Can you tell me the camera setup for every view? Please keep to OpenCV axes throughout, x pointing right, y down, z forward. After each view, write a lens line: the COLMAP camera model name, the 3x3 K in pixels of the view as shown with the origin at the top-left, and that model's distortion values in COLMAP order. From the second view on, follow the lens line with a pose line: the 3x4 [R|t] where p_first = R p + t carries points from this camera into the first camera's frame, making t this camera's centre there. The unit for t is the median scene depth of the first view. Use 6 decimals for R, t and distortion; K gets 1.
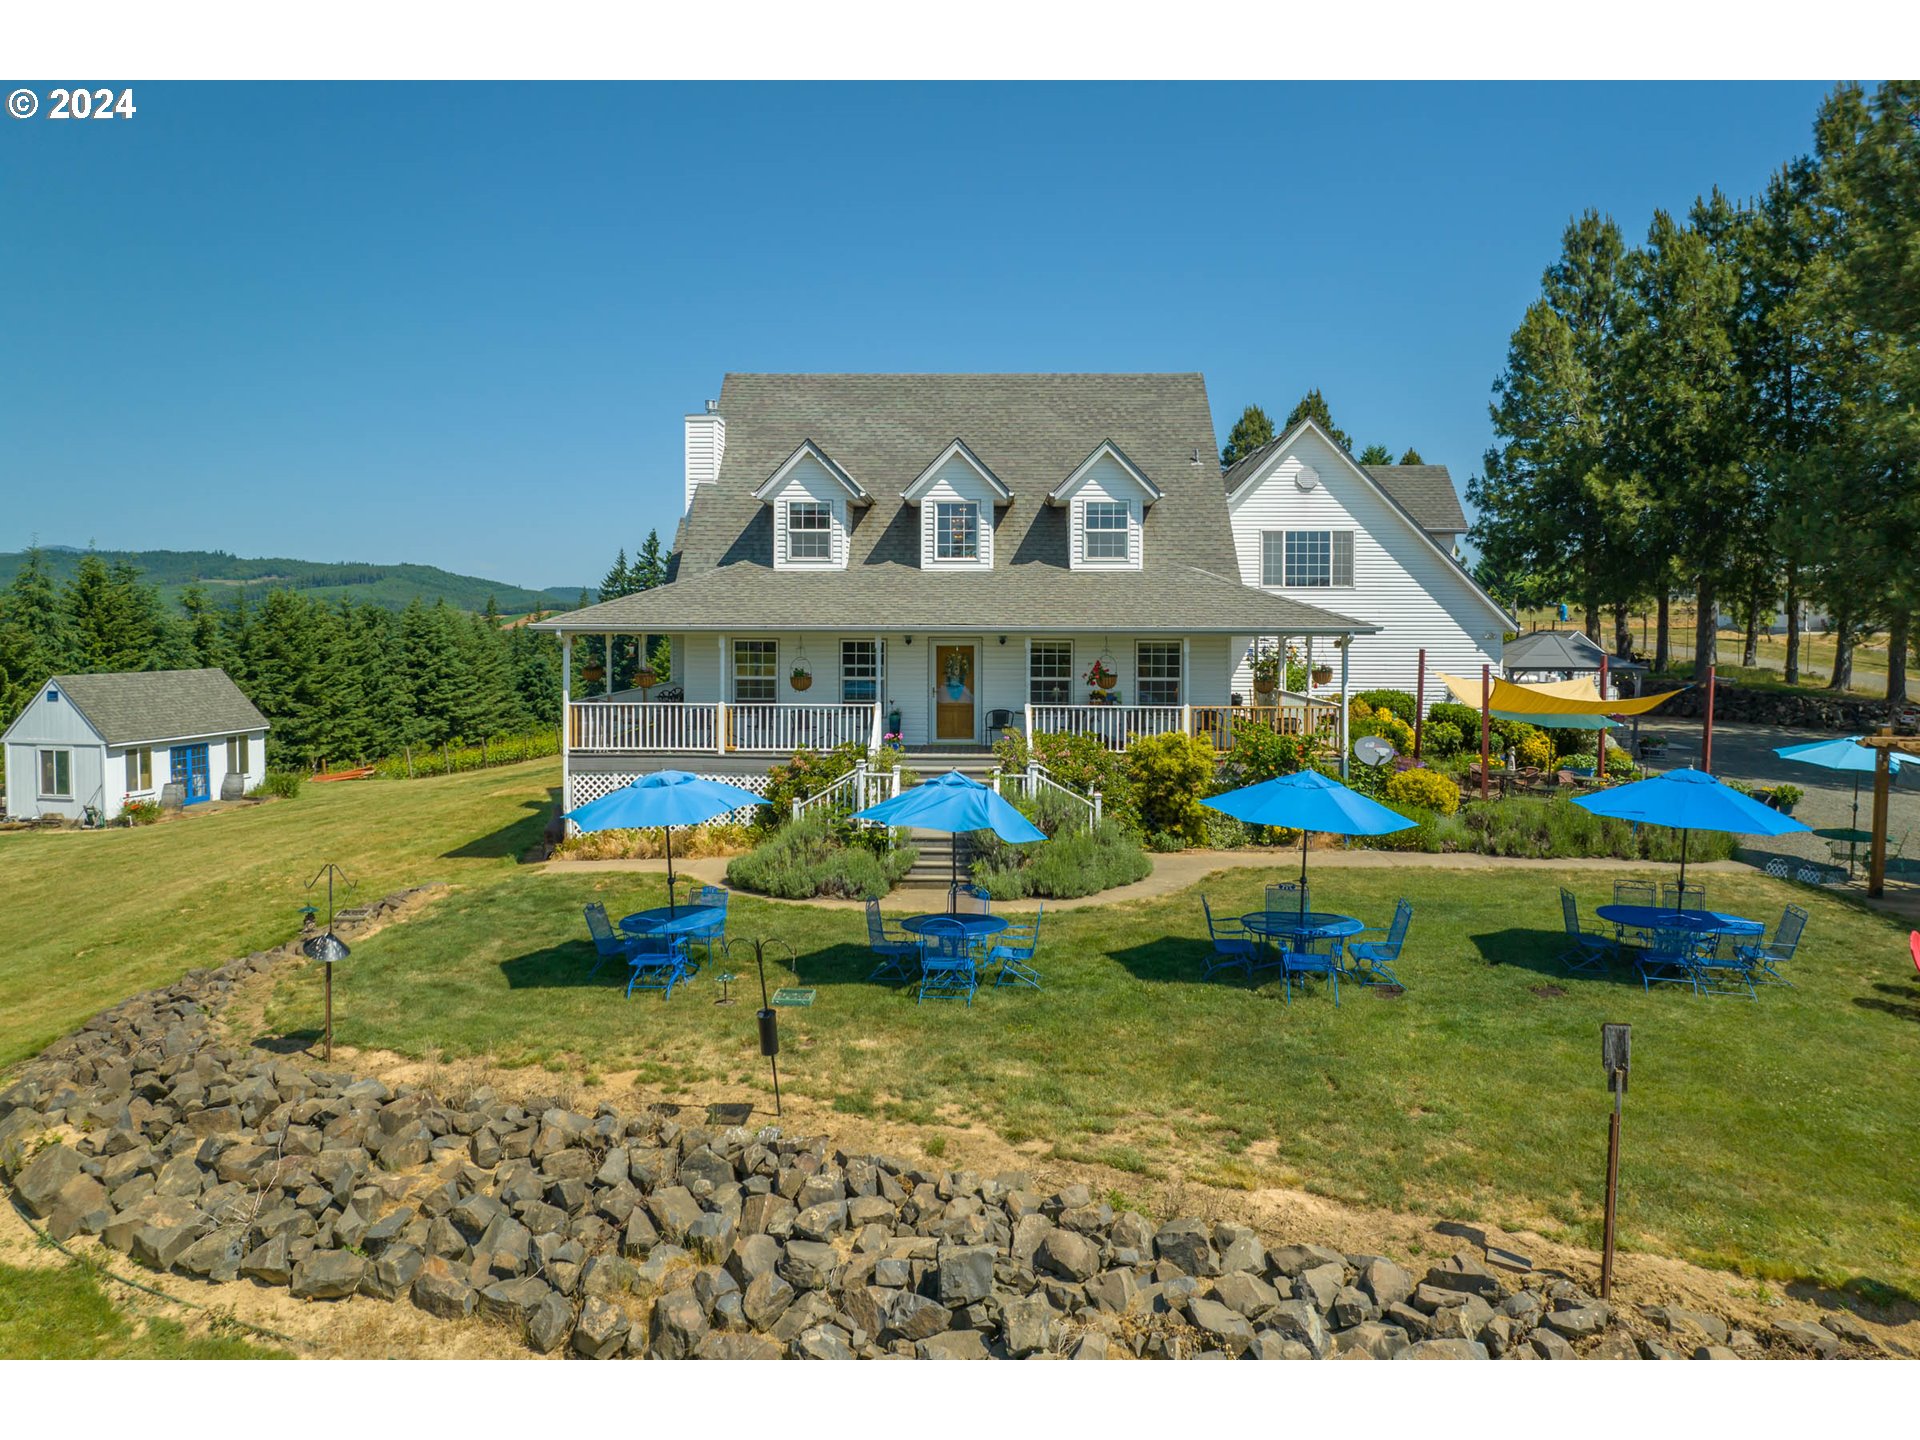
lens RADIAL K [[1349.5, 0, 960.0], [0, 1349.5, 660.0], [0, 0, 1]] dist [-0.036444, -0.001818]
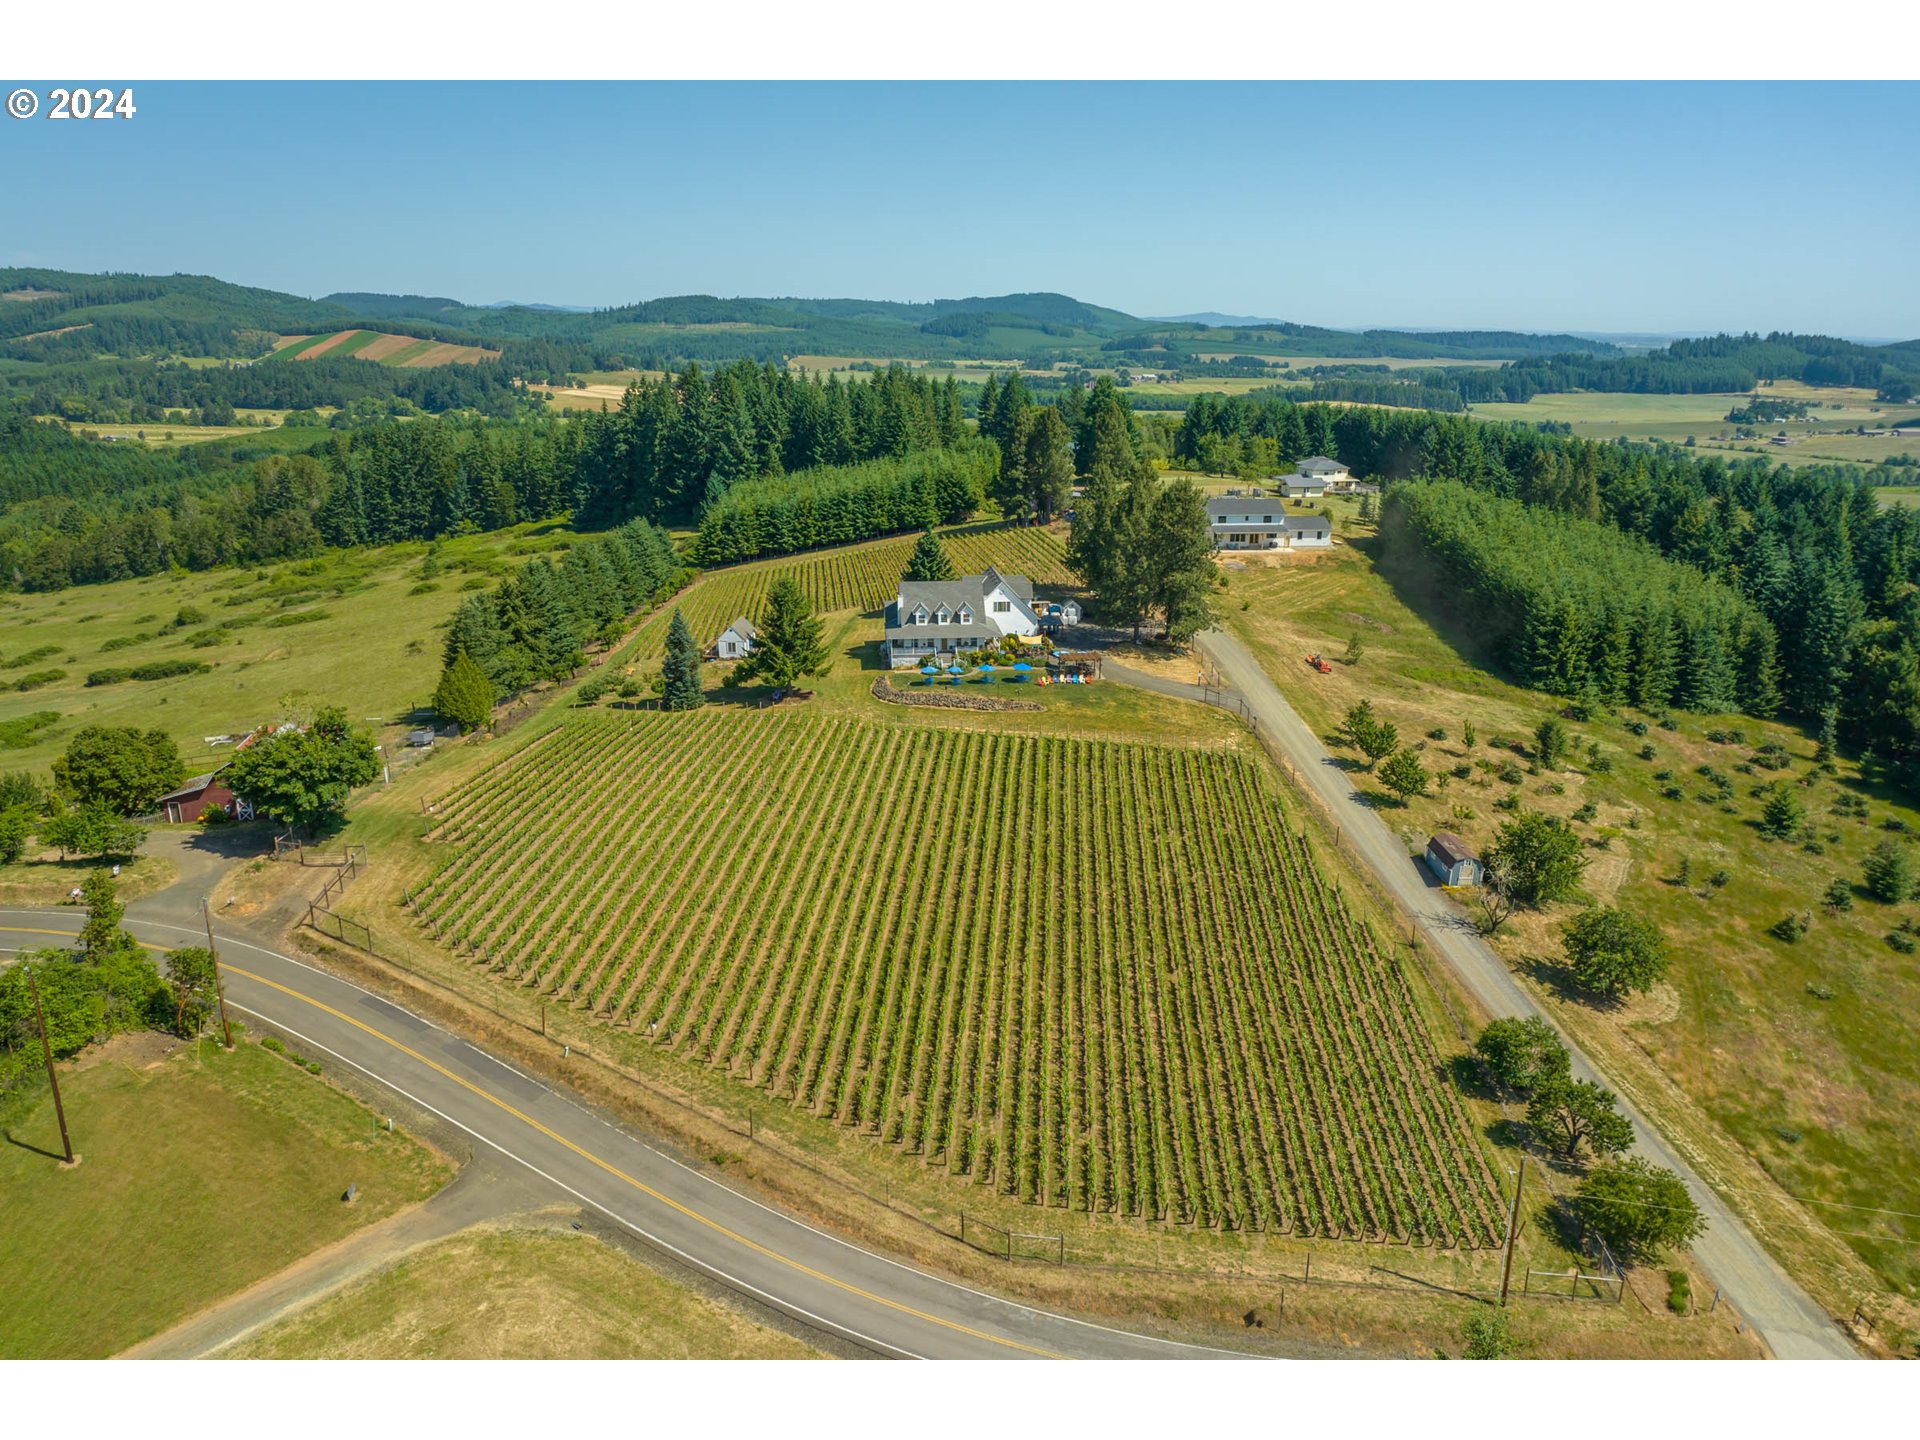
lens RADIAL K [[1350.6, 0, 960.0], [0, 1350.6, 720.0], [0, 0, 1]] dist [-0.037803, -0.003601]
pose [[0.991676, -0.034922, 0.123935, -0.655188], [0.002216, 0.967004, 0.254753, -1.120849], [-0.128742, -0.252357, 0.959031, -4.729856]]
